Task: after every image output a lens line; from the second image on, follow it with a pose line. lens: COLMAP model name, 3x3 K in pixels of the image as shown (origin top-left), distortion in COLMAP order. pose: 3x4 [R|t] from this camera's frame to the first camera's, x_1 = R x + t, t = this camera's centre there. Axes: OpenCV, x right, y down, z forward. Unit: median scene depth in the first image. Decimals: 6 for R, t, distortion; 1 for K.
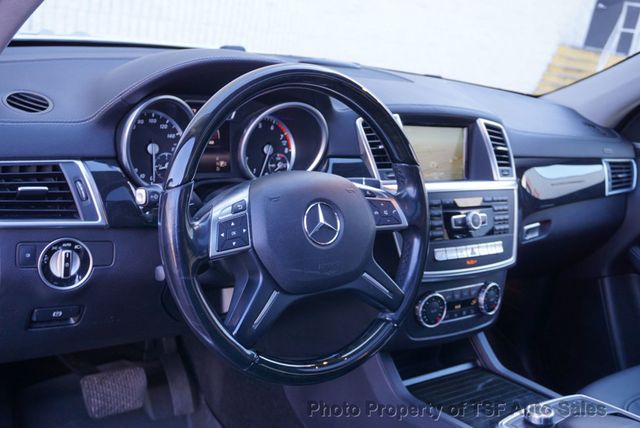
lens RADIAL K [[750.6, 0, 320.0], [0, 750.6, 214.0], [0, 0, 1]] dist [-0.067608, 0.002824]
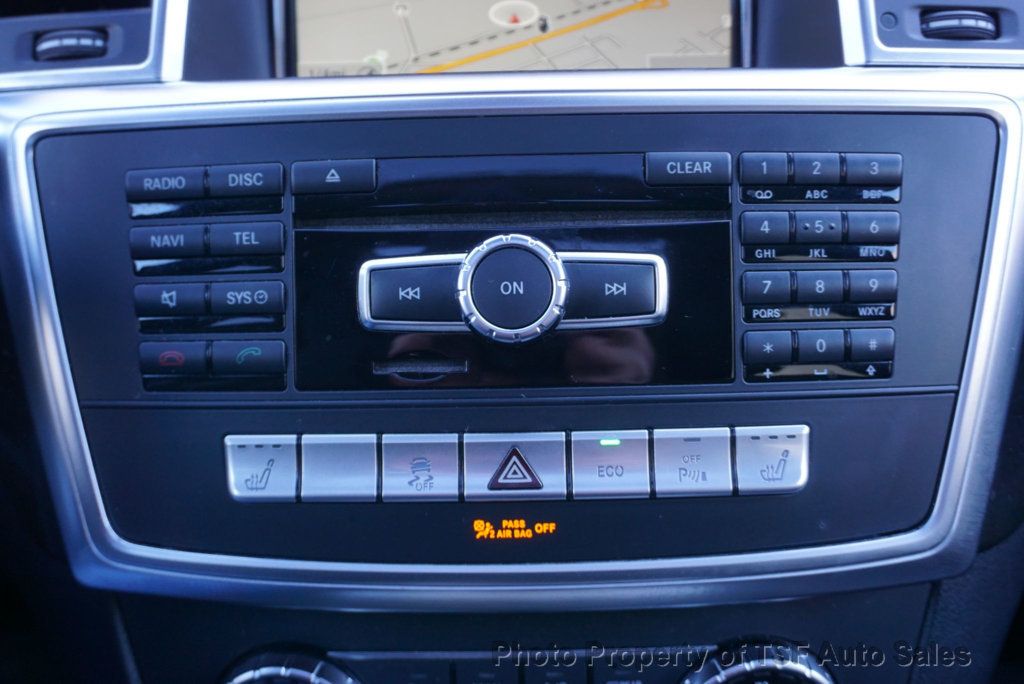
lens RADIAL K [[1040.0, 0, 512.0], [0, 1040.0, 342.0], [0, 0, 1]] dist [0.004611, 0.004643]
pose [[0.765255, 0.061612, -0.640772, 0.366609], [-0.027304, 0.997620, 0.063316, 0.006009], [0.643148, -0.030958, 0.765116, 0.847162]]
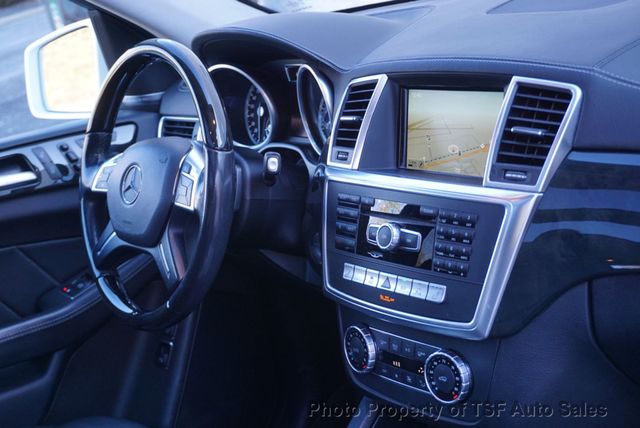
lens RADIAL K [[1069.6, 0, 320.0], [0, 1069.6, 214.0], [0, 0, 1]] dist [0.135343, 0.020534]
pose [[-0.038492, 0.131917, -0.990513, 1.172838], [-0.082888, 0.987410, 0.134725, -0.137047], [0.995815, 0.087287, -0.027073, 0.995294]]
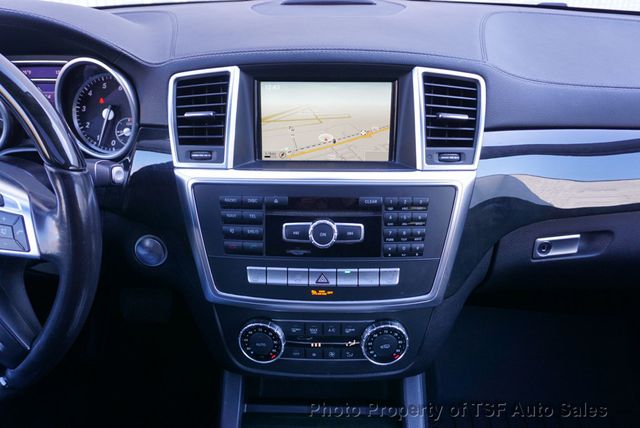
lens RADIAL K [[468.1, 0, 320.0], [0, 468.1, 214.0], [0, 0, 1]] dist [-0.050976, -0.001212]
pose [[0.759137, 0.171657, -0.627890, 0.467421], [-0.051721, 0.977459, 0.204692, -0.092882], [0.648873, -0.122914, 0.750903, 0.720190]]
